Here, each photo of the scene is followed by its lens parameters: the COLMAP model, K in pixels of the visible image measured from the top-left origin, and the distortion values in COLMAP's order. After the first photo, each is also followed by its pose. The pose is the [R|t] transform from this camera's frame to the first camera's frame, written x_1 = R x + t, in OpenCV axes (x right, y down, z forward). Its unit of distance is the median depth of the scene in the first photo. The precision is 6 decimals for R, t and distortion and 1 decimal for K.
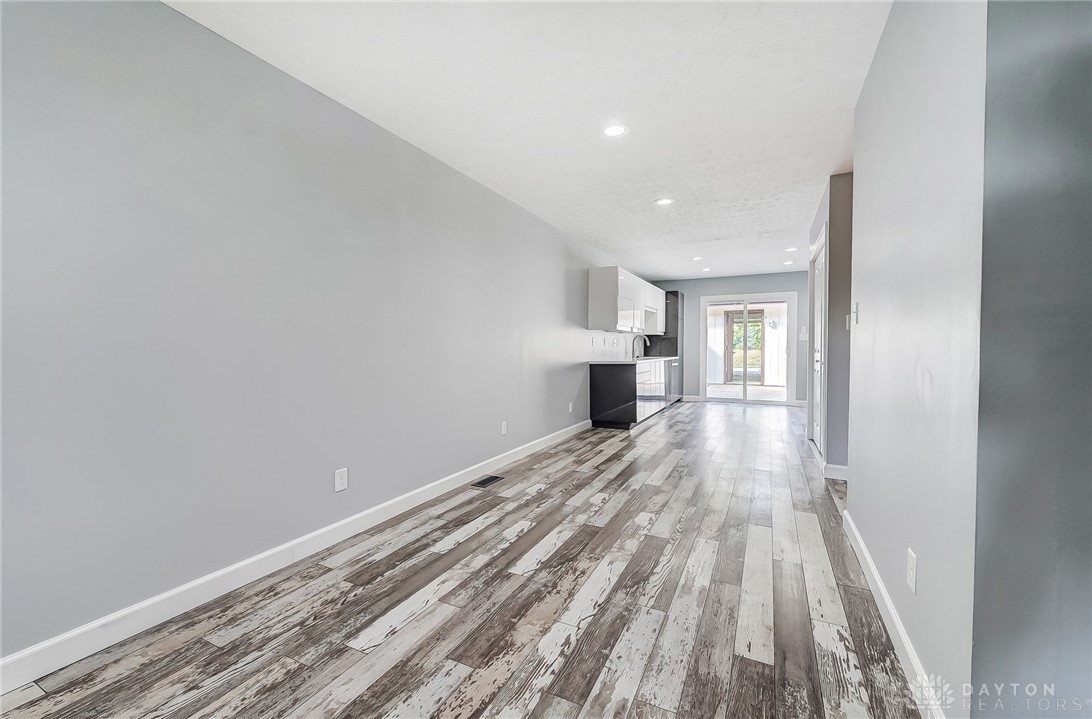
lens RADIAL K [[448.3, 0, 544.8], [0, 448.3, 364.6], [0, 0, 1]] dist [-0.000020, -0.000177]
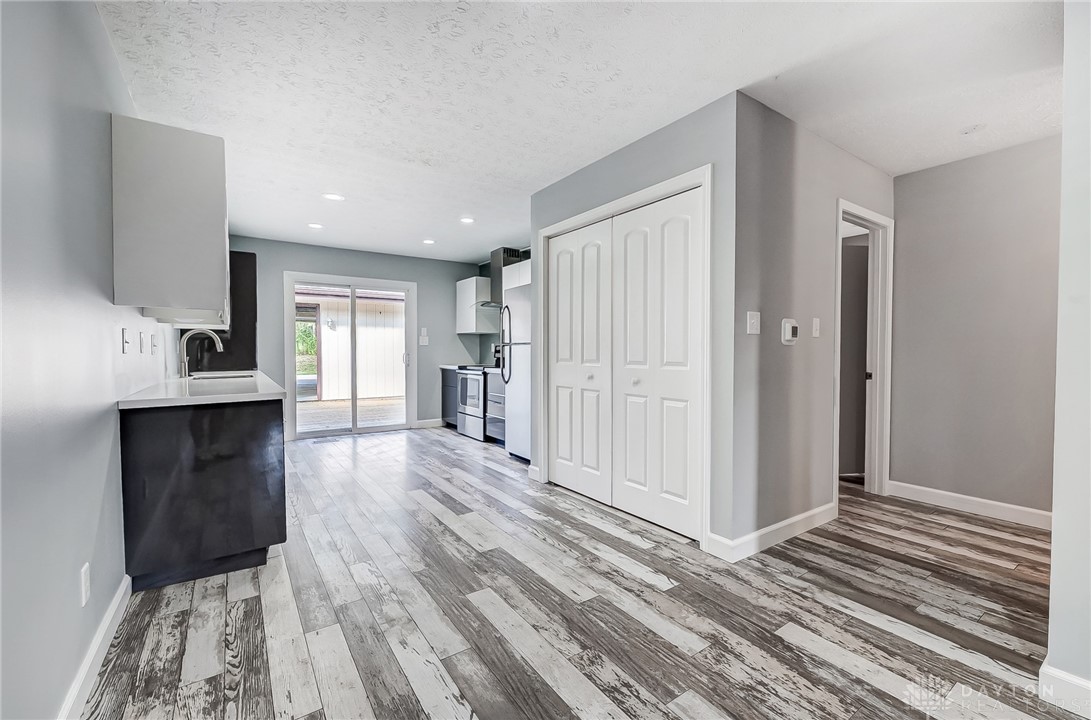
lens RADIAL K [[447.9, 0, 540.8], [0, 447.9, 355.3], [0, 0, 1]] dist [-0.000020, -0.000177]
pose [[0.474190, -0.002759, 0.880418, -0.093736], [0.026567, 0.999585, -0.011176, -0.060368], [-0.880022, 0.028690, 0.474066, 1.246568]]
